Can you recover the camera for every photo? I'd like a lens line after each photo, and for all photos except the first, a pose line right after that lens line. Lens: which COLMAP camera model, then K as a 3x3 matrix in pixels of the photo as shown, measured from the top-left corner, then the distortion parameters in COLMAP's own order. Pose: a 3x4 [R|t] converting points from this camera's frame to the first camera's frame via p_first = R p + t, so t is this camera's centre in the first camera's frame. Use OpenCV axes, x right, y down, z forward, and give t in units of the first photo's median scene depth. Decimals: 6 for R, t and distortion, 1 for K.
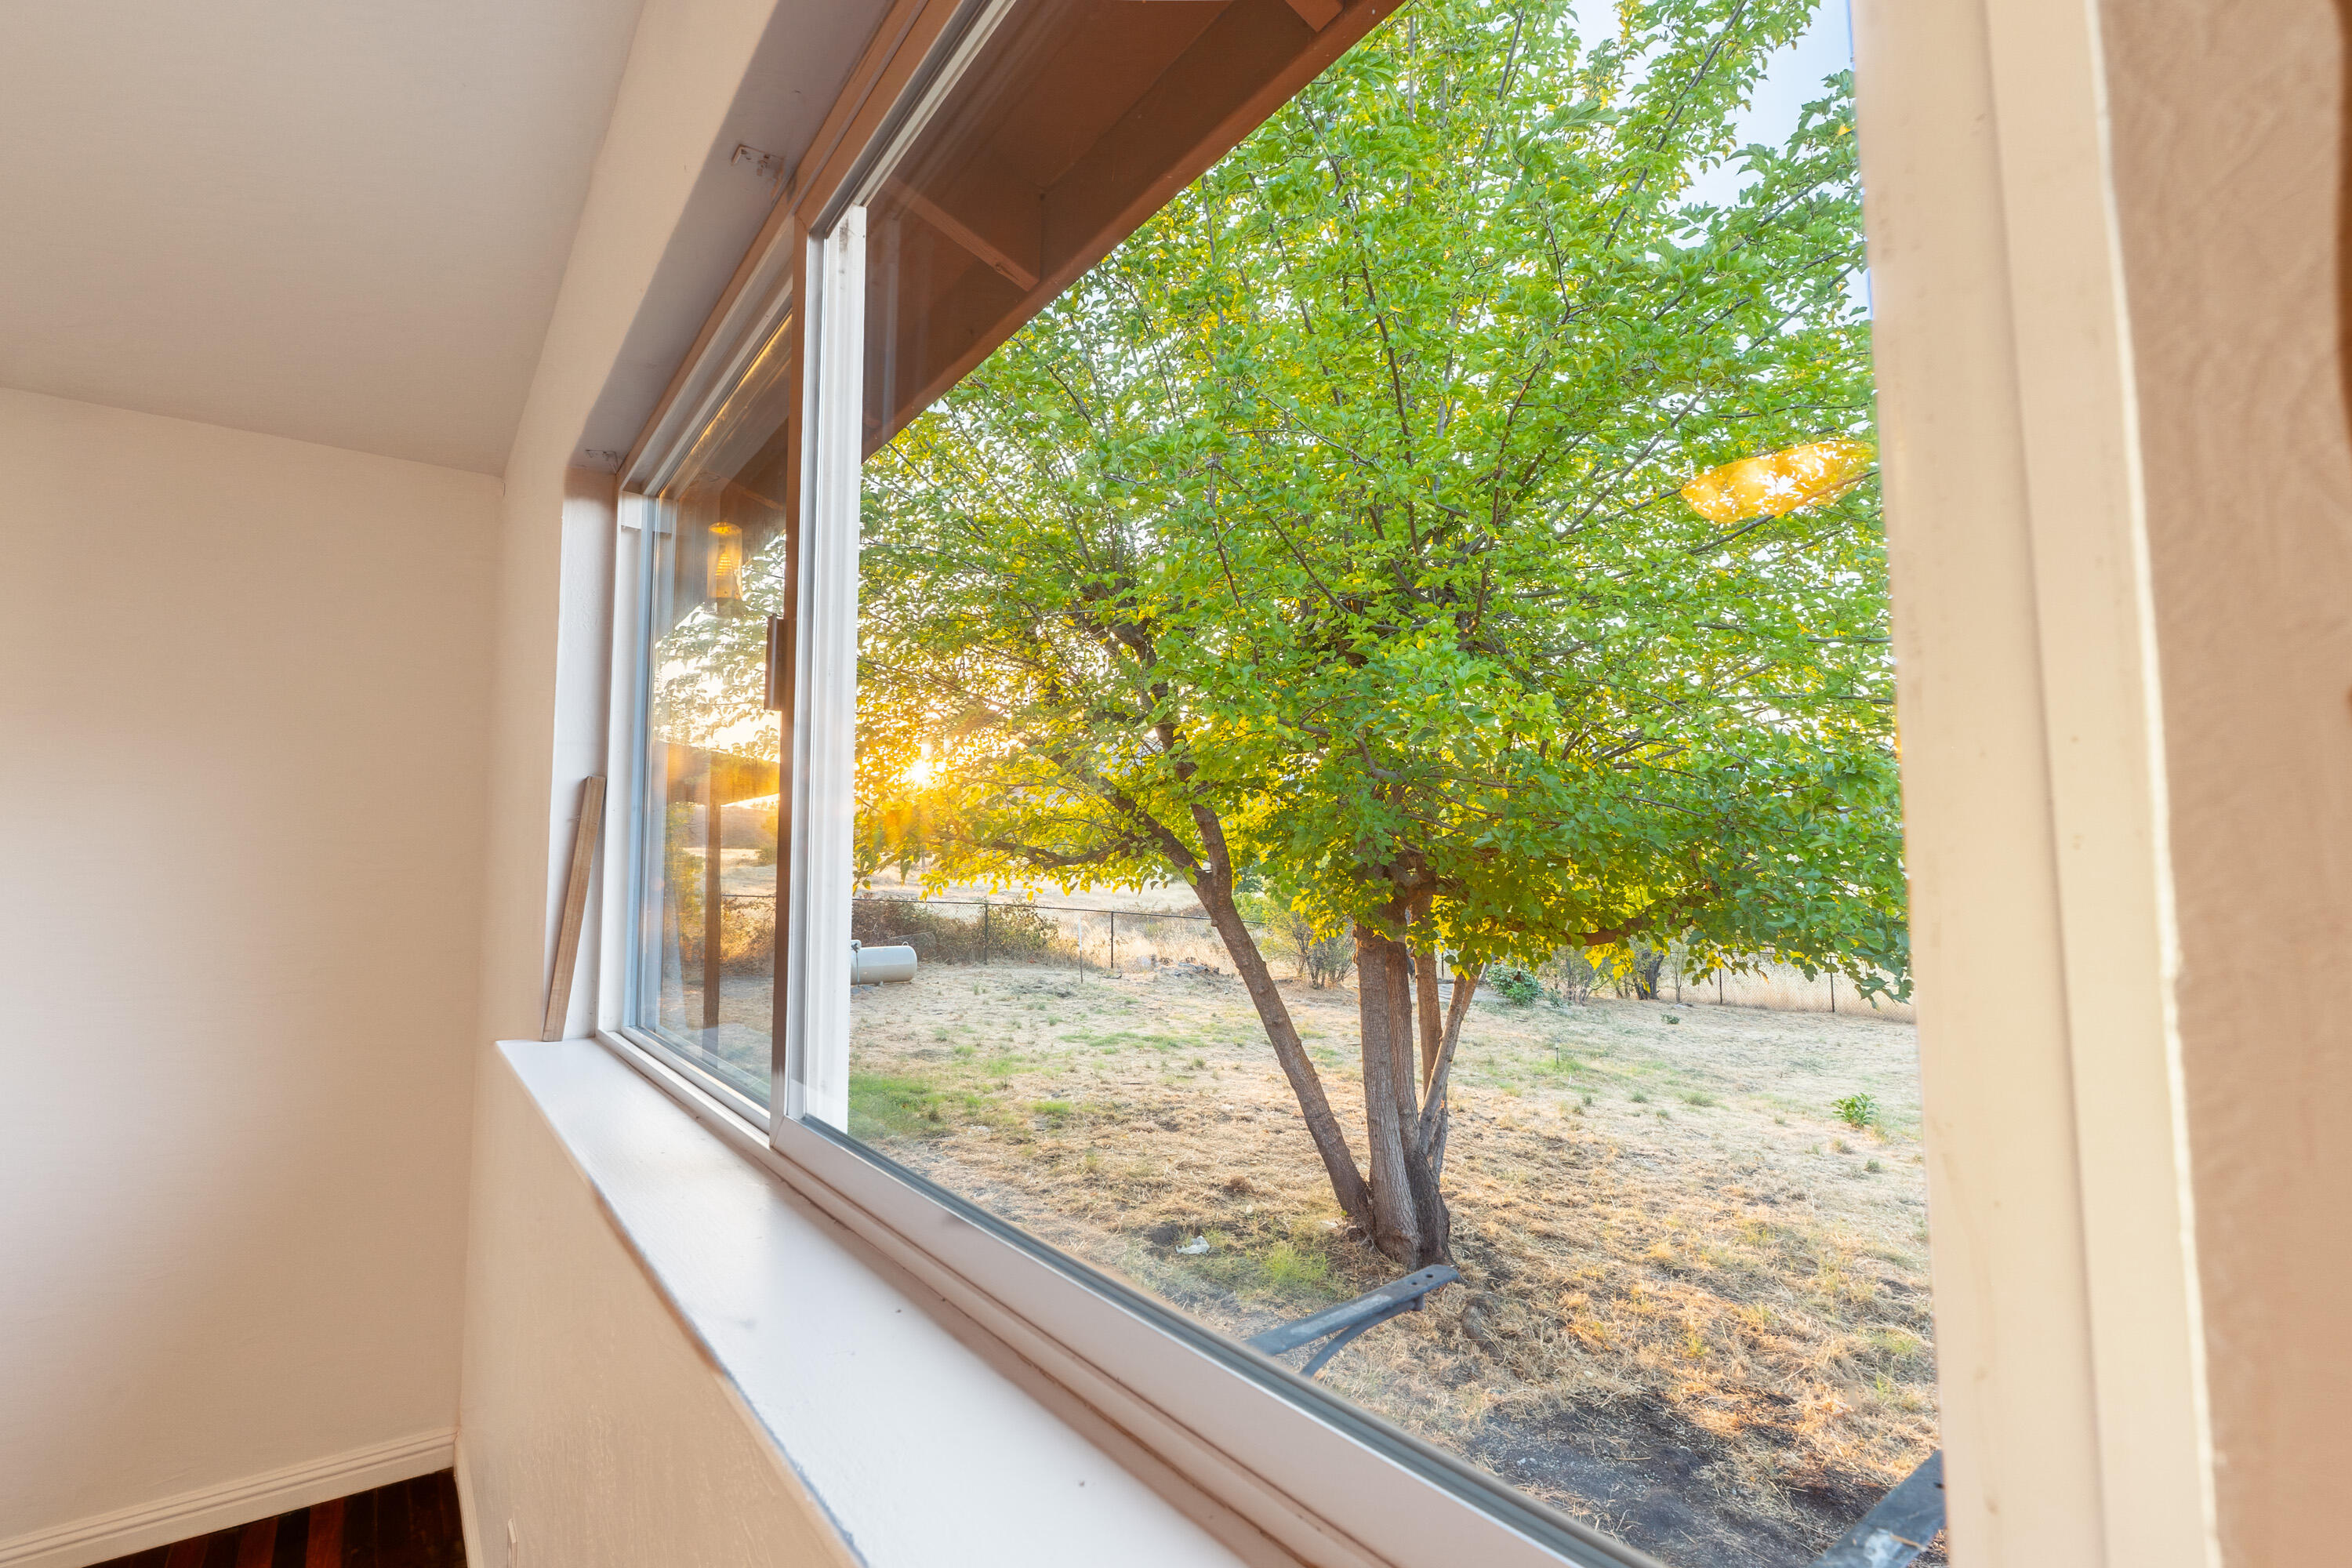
lens RADIAL K [[1060.1, 0, 1194.1], [0, 1060.1, 786.1], [0, 0, 1]] dist [-0.011497, 0.000472]
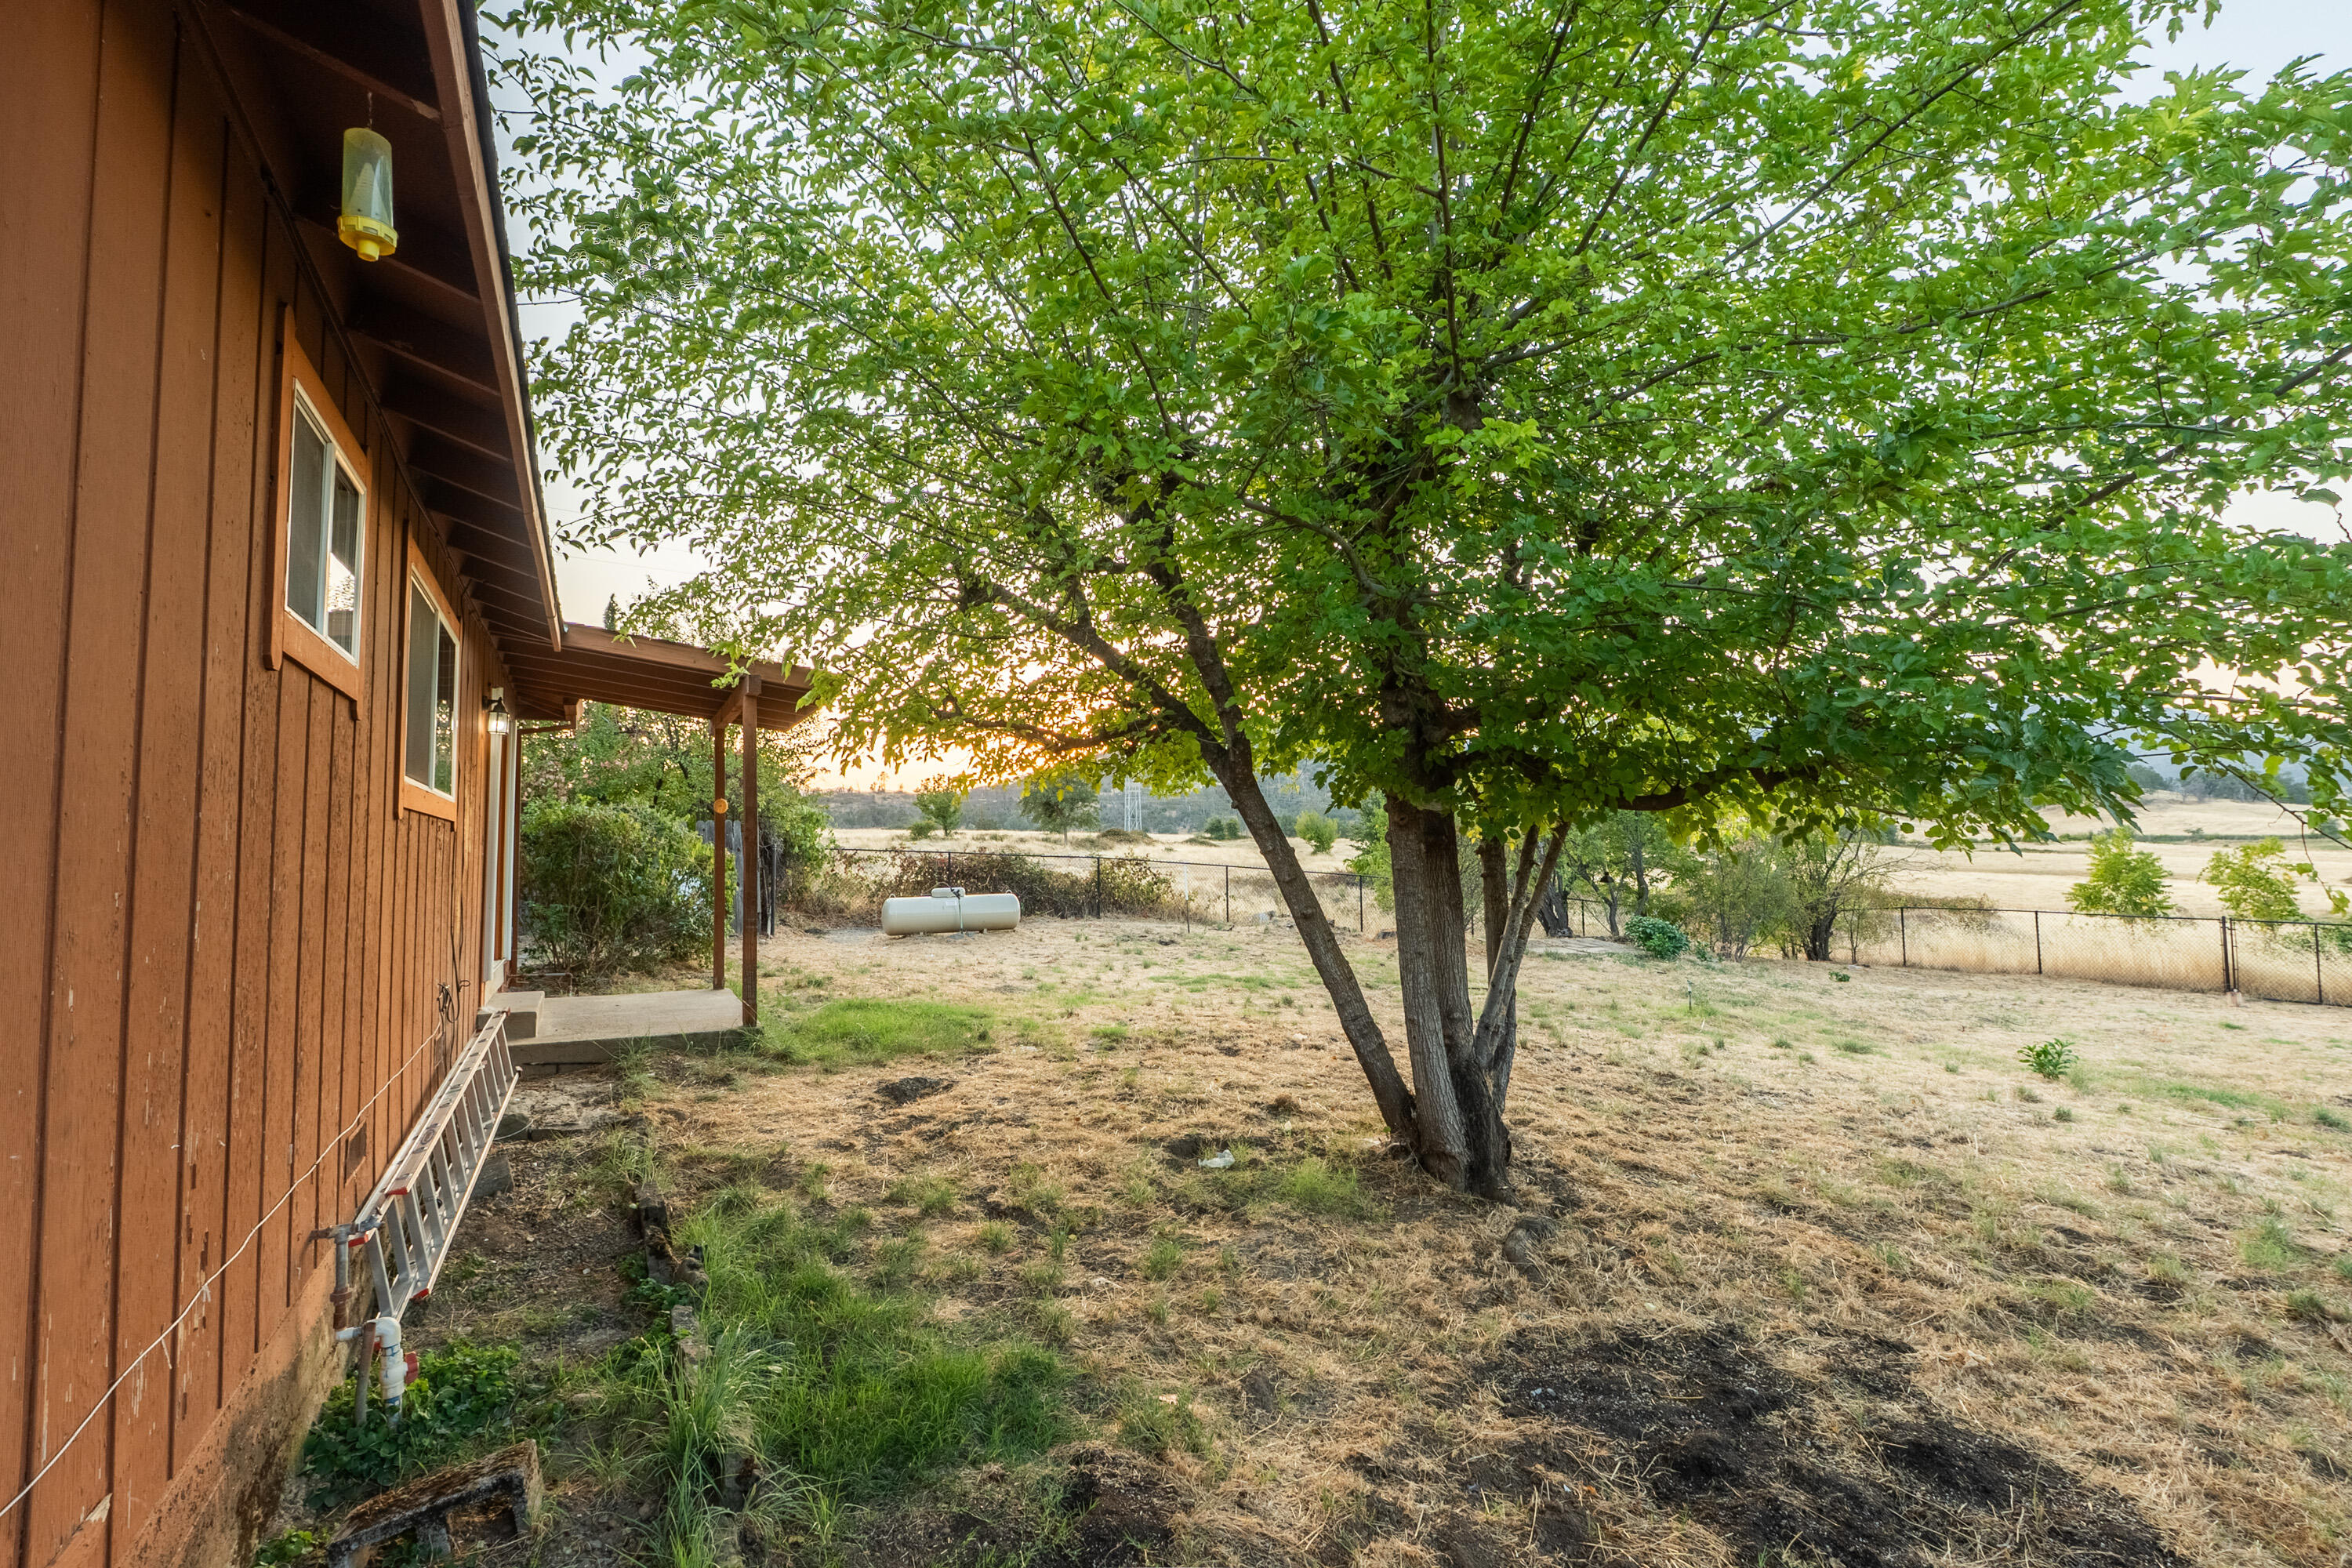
lens RADIAL K [[1060.1, 0, 1191.3], [0, 1060.1, 788.5], [0, 0, 1]] dist [-0.011497, 0.000472]
pose [[0.989679, -0.020369, -0.141850, 0.110665], [0.023452, 0.999523, 0.020092, 0.095515], [0.141373, -0.023211, 0.989684, 0.102593]]
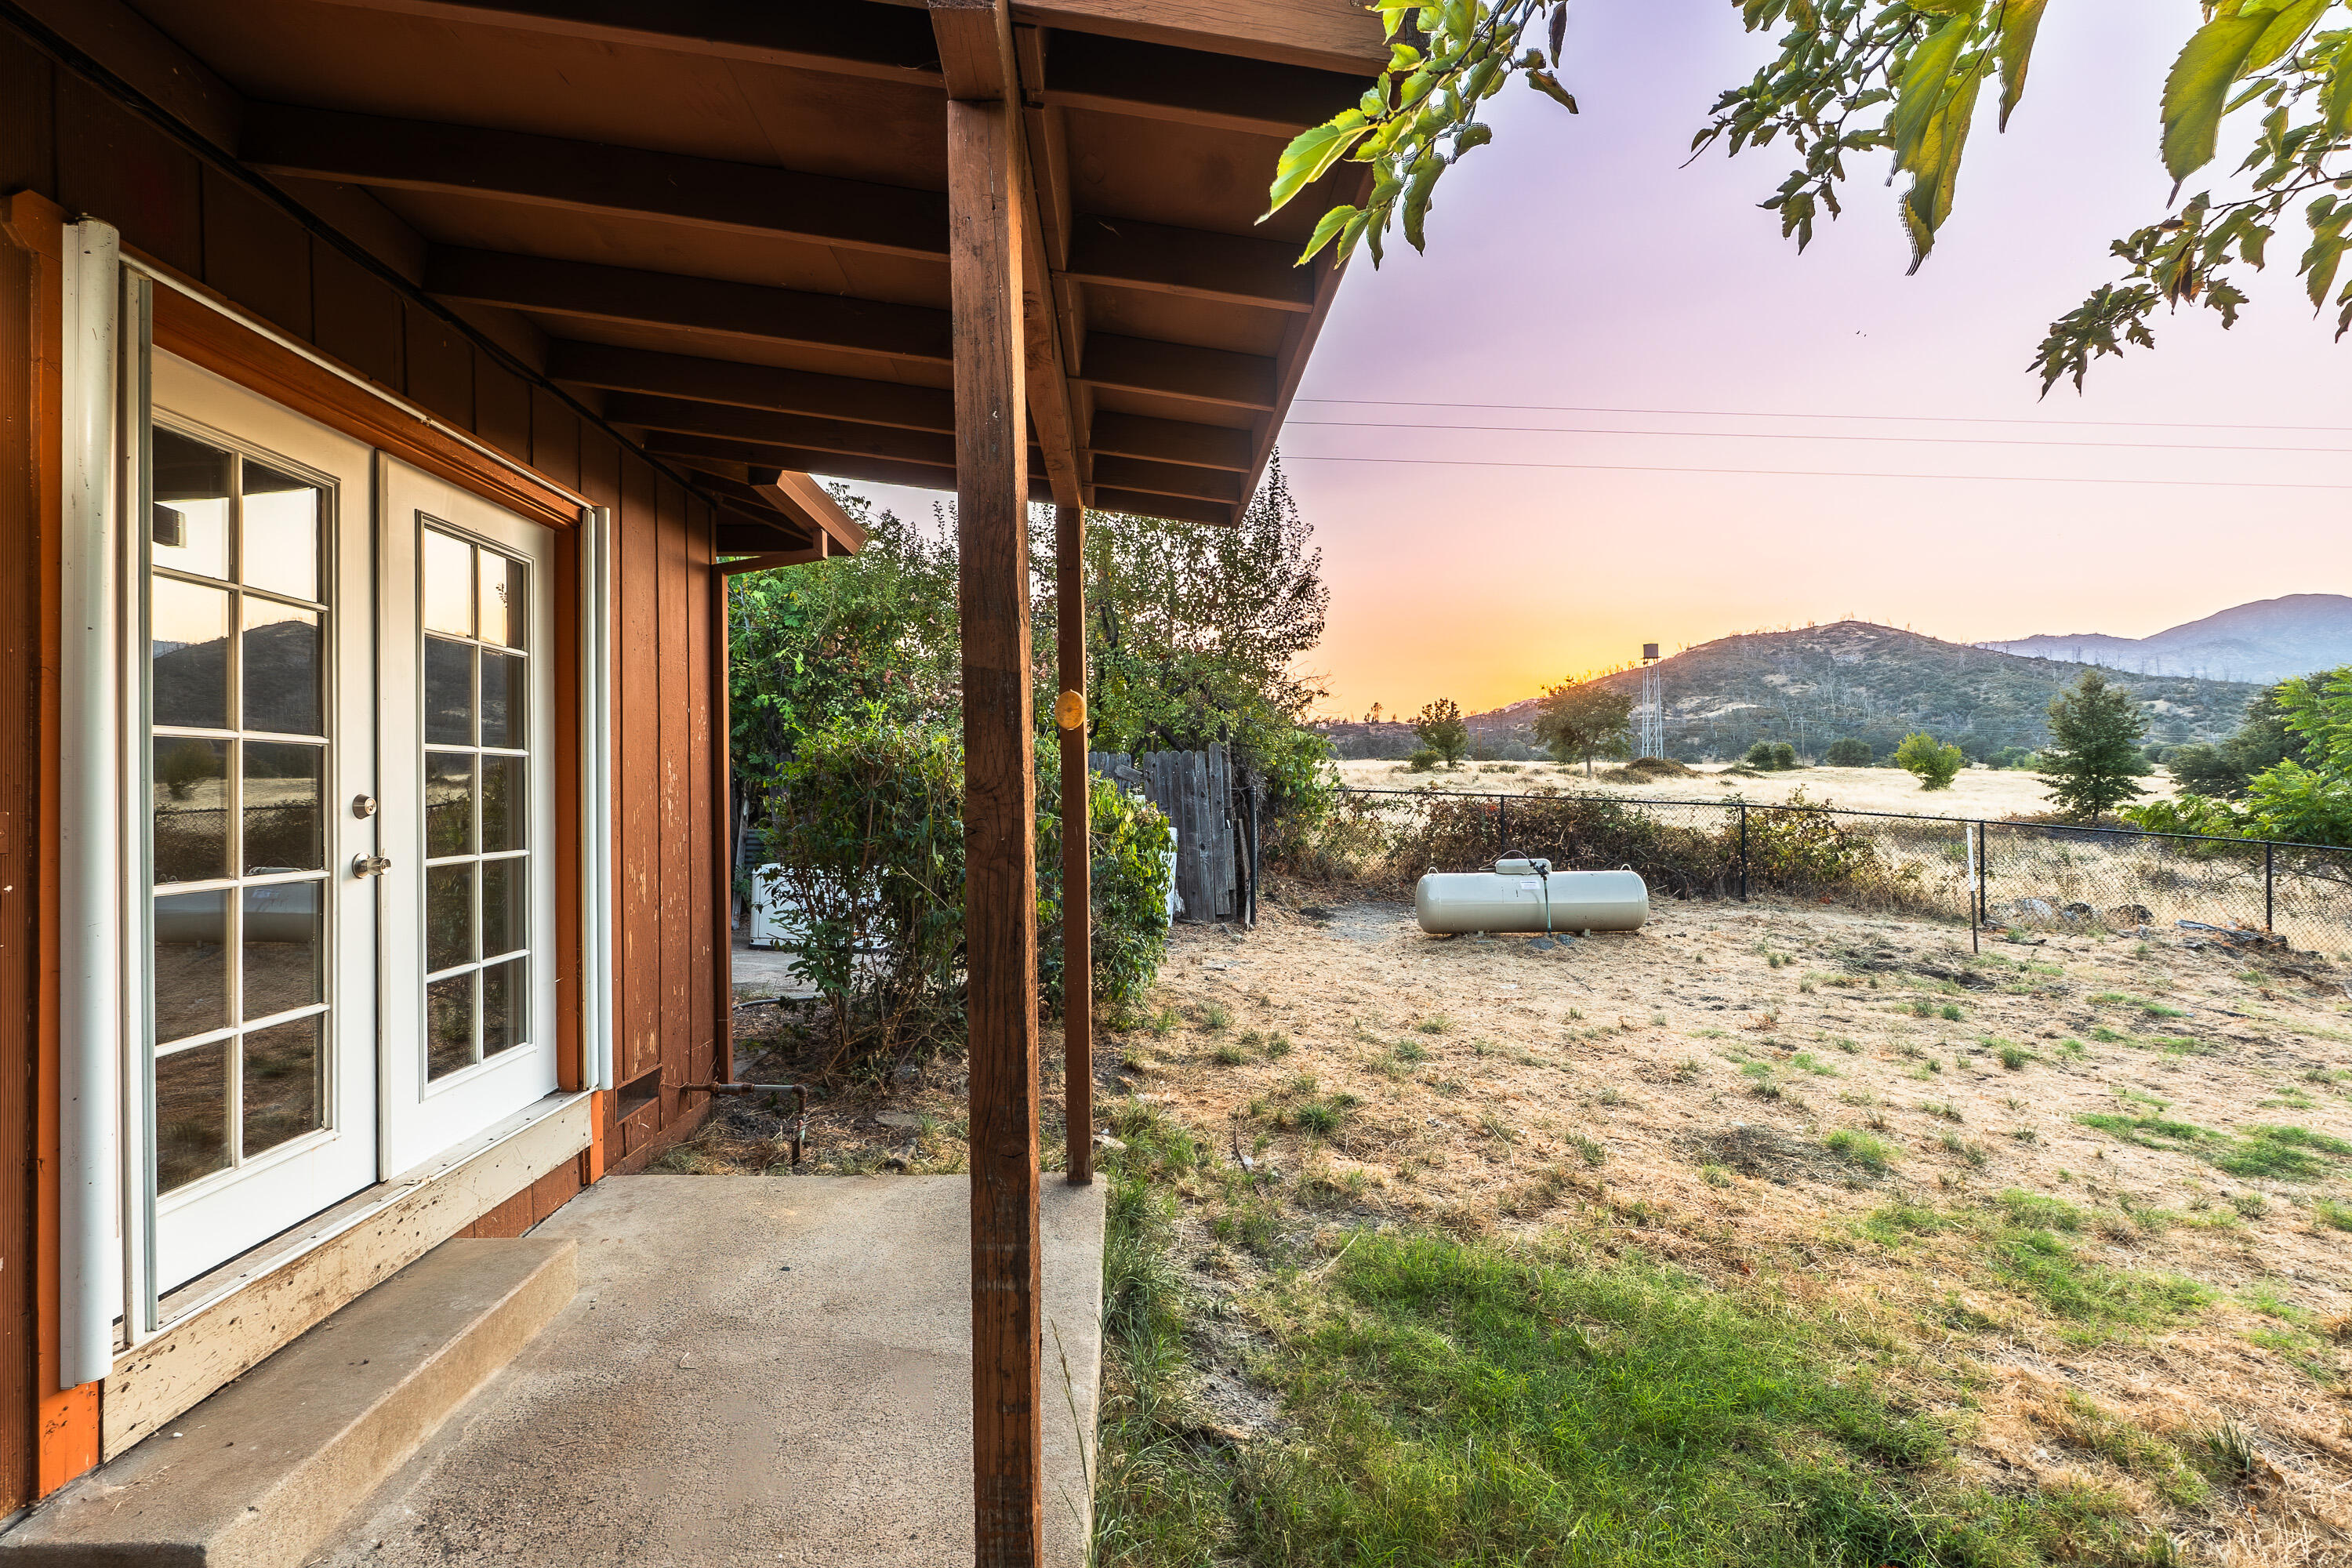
lens RADIAL K [[1060.1, 0, 1178.8], [0, 1060.1, 782.4], [0, 0, 1]] dist [-0.011497, 0.000472]
pose [[0.819079, -0.008498, -0.573618, -0.376406], [0.053556, 0.996656, 0.061708, 0.141106], [0.571175, -0.081264, 0.816795, 1.032990]]
